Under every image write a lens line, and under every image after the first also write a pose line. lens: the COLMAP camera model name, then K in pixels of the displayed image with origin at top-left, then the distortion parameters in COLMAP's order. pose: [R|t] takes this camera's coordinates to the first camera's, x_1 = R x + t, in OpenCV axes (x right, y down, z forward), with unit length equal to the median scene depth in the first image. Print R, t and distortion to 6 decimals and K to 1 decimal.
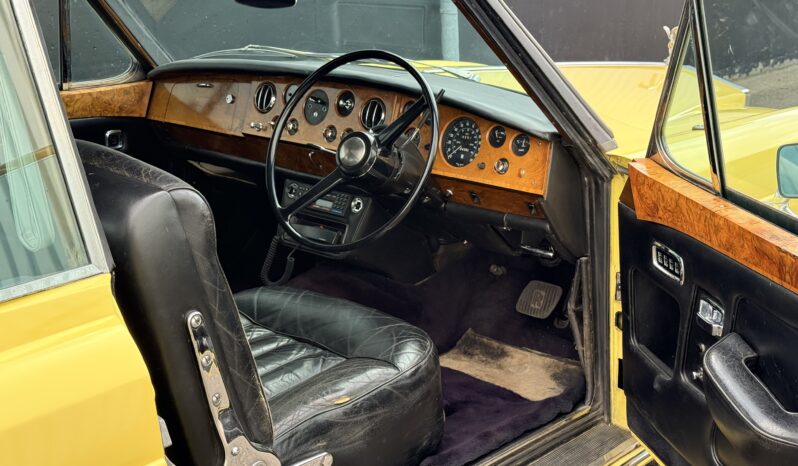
lens RADIAL K [[1091.7, 0, 398.6], [0, 1091.7, 234.2], [0, 0, 1]] dist [0.189526, 0.000000]
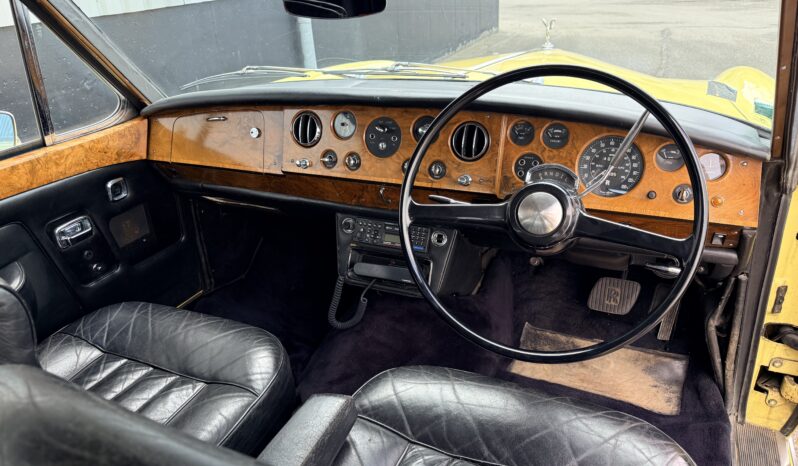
lens RADIAL K [[575.6, 0, 404.1], [0, 575.6, 251.1], [0, 0, 1]] dist [0.035770, -0.005088]
pose [[0.950879, -0.180486, 0.251502, -0.173583], [0.133188, 0.971932, 0.193930, -0.104287], [-0.279444, -0.150907, 0.948229, 0.505492]]
